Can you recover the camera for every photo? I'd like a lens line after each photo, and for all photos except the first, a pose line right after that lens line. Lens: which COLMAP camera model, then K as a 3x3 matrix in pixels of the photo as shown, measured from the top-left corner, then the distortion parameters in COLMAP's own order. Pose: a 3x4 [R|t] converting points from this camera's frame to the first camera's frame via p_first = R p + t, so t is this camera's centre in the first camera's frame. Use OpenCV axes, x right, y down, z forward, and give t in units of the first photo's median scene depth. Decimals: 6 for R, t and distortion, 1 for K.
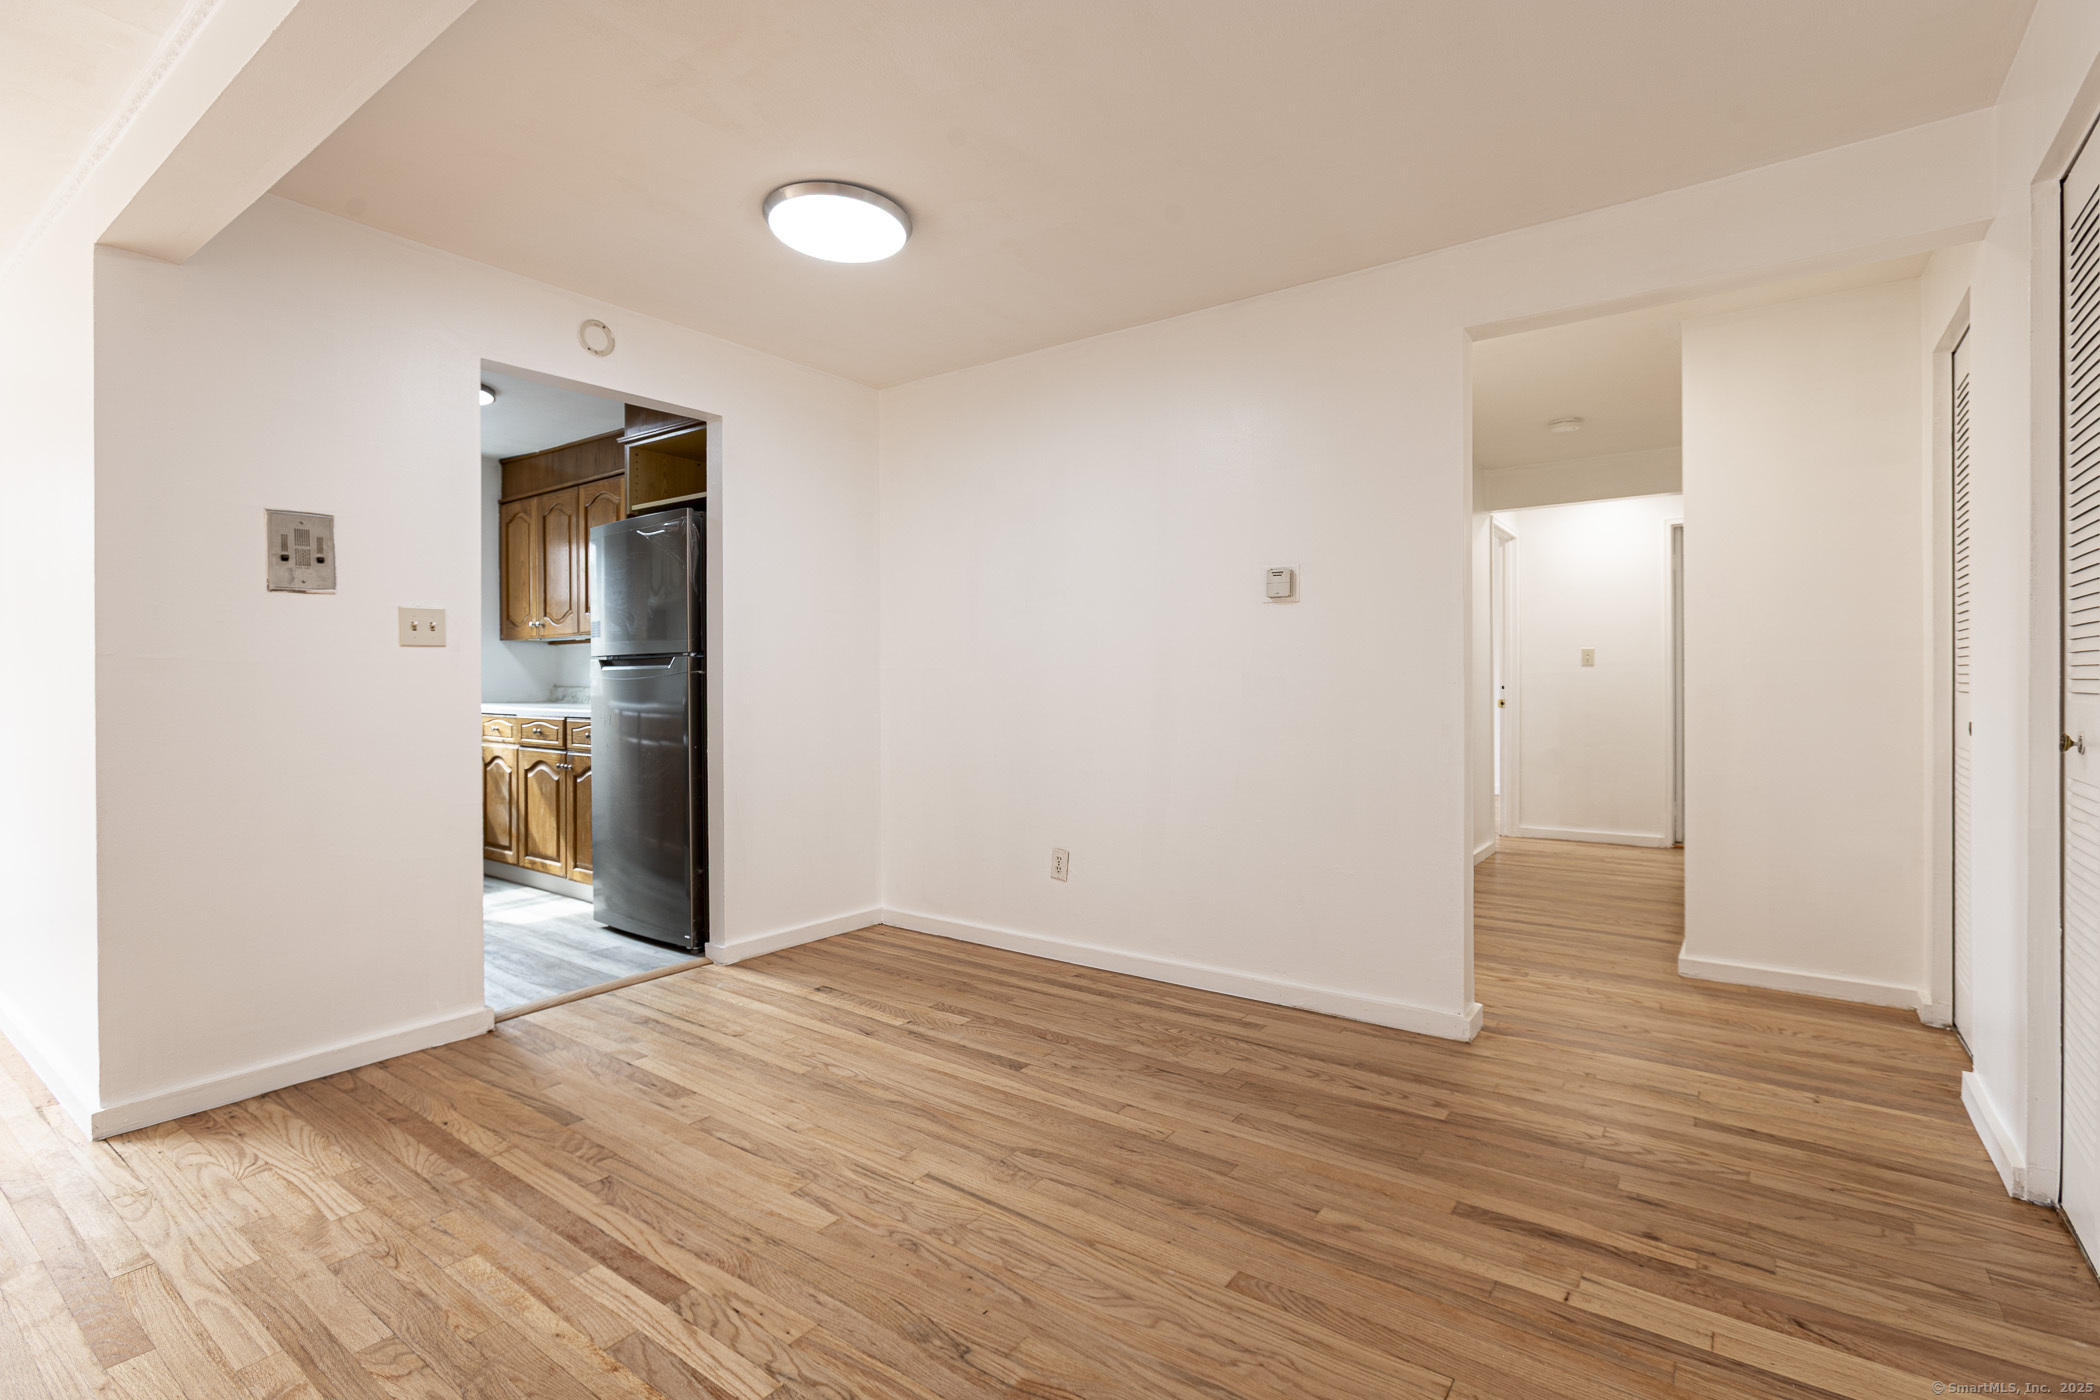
lens RADIAL K [[938.7, 0, 1099.0], [0, 938.7, 686.2], [0, 0, 1]] dist [-0.000476, 0.000048]
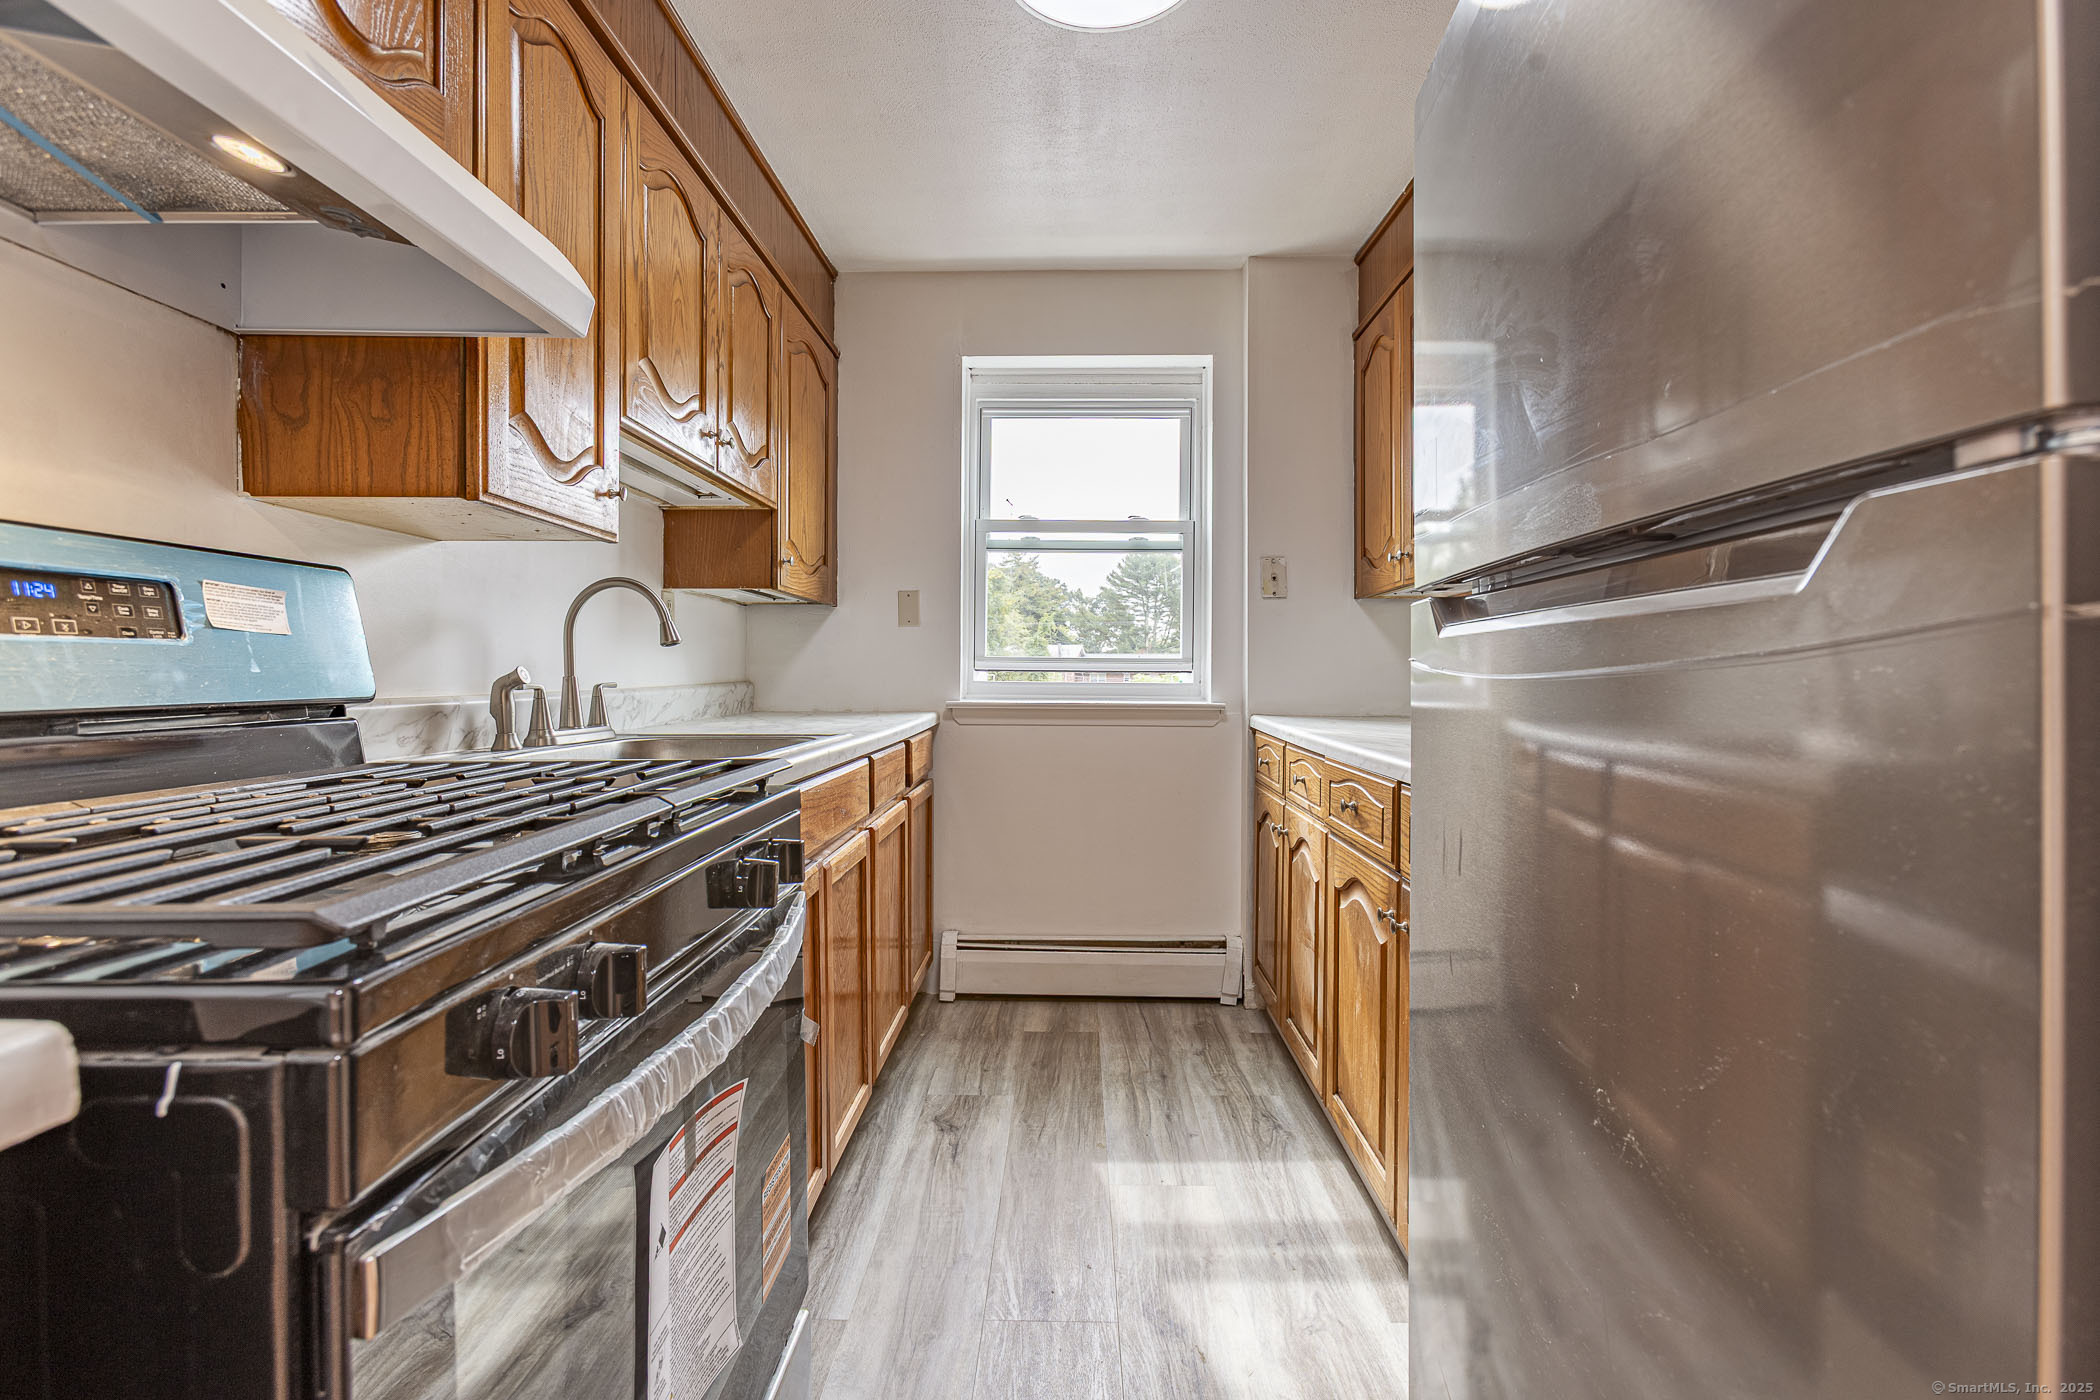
lens RADIAL K [[1006.7, 0, 1051.2], [0, 1006.7, 689.3], [0, 0, 1]] dist [-0.023820, 0.014710]
pose [[0.551045, 0.012780, -0.834378, -0.580639], [-0.004421, 0.999913, 0.012395, -0.010769], [0.834464, -0.003142, 0.551054, 1.221325]]
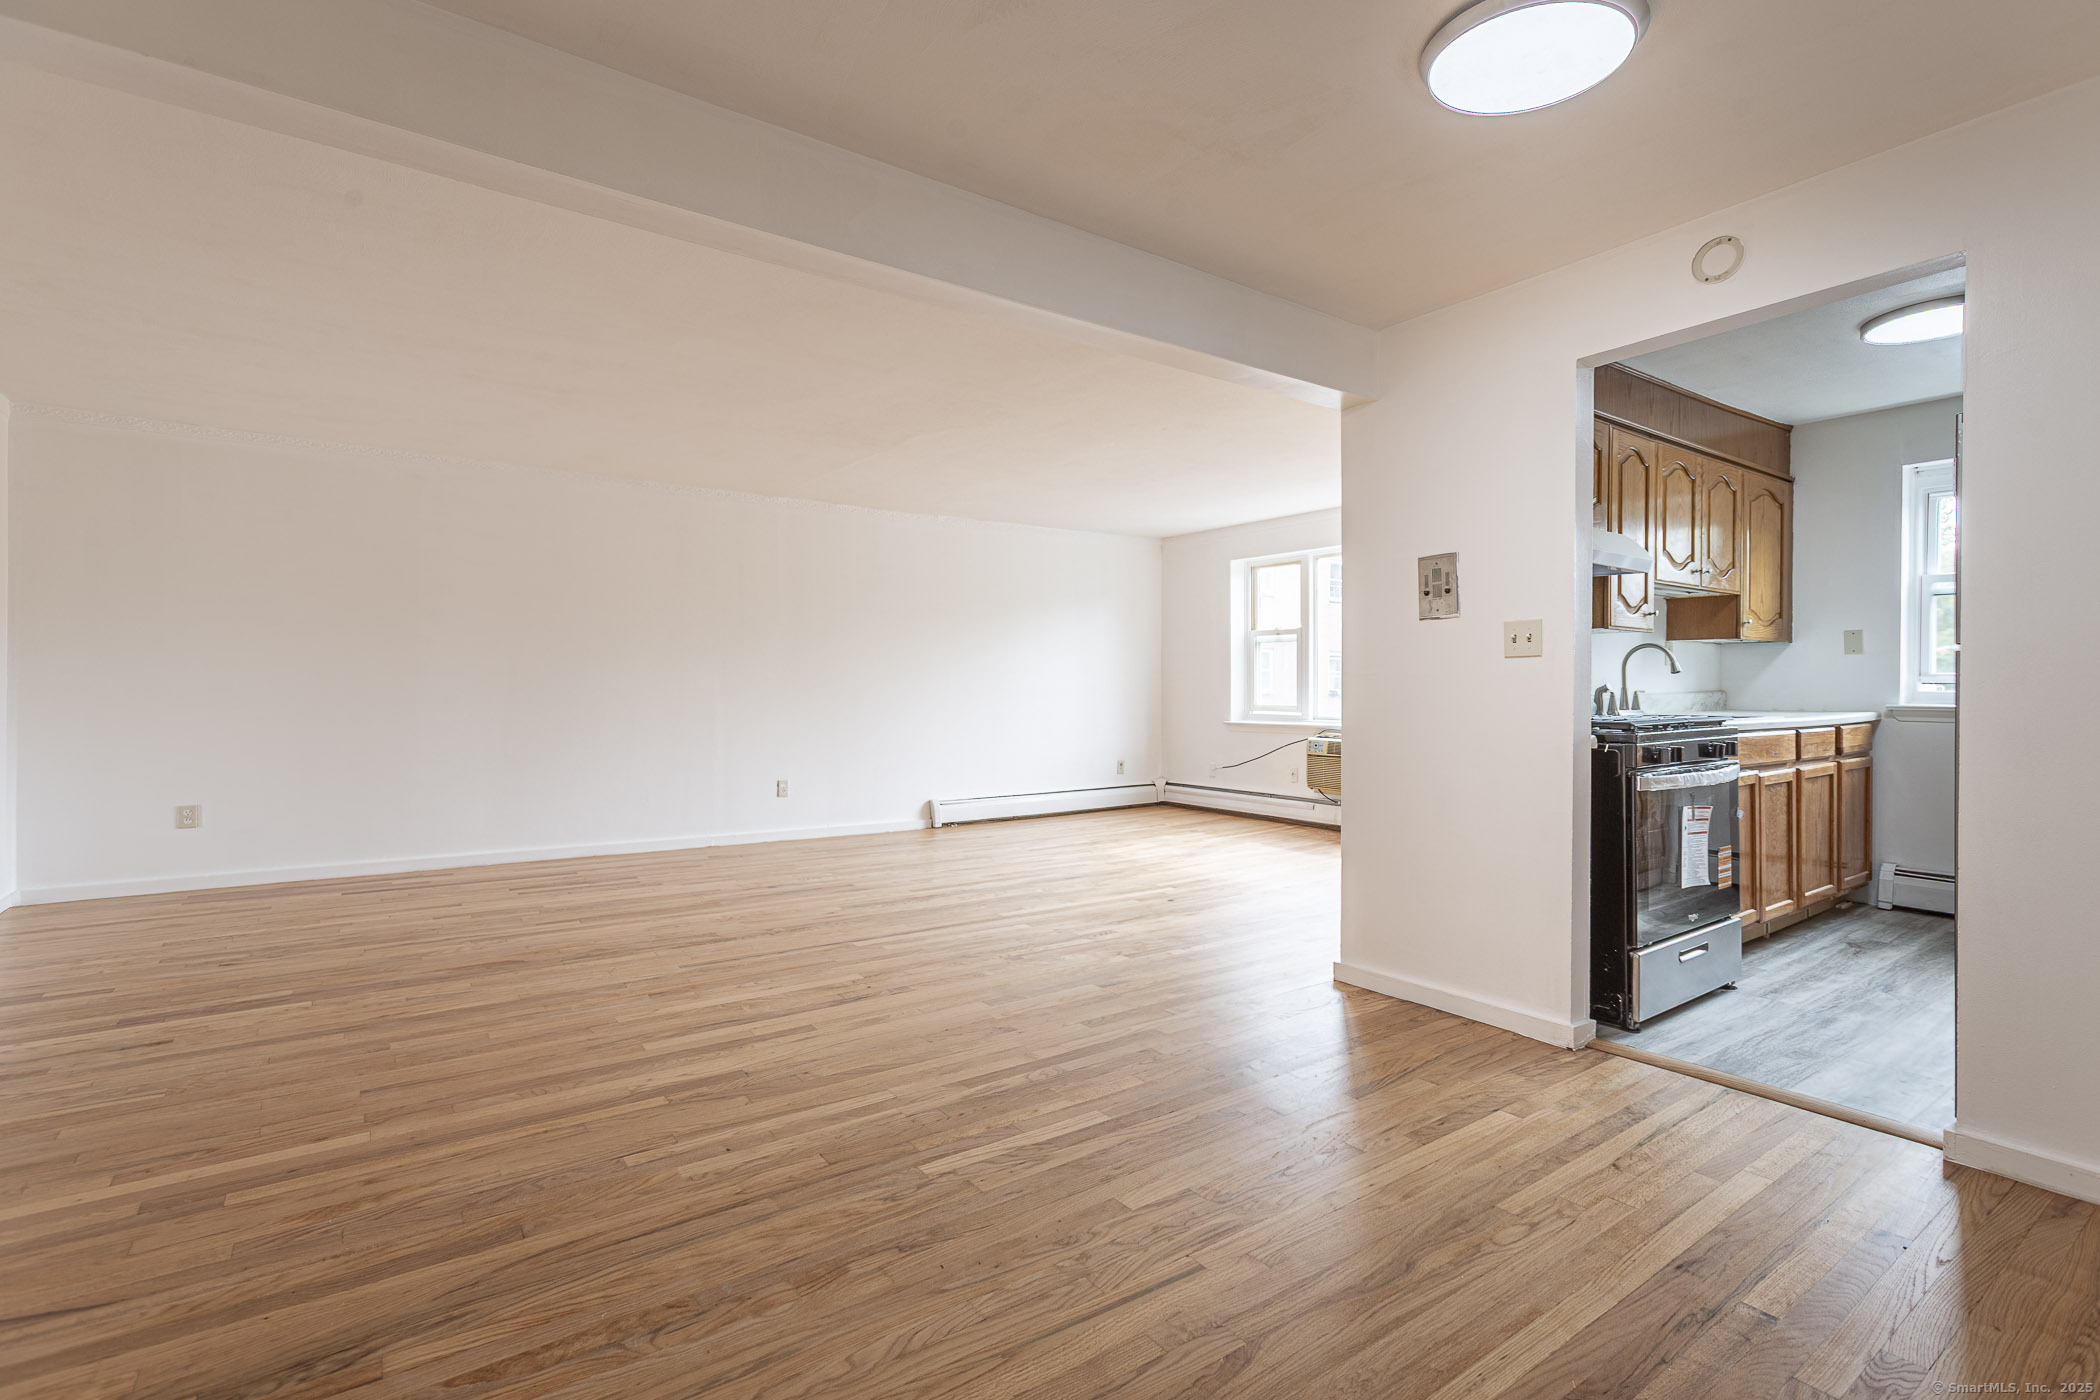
lens RADIAL K [[957.3, 0, 994.5], [0, 957.3, 689.2], [0, 0, 1]] dist [-0.001983, 0.006261]
pose [[-0.359478, 0.002563, -0.933150, 0.558910], [-0.004636, 0.999979, 0.004533, -0.008440], [0.933142, 0.005955, -0.359458, 0.904471]]
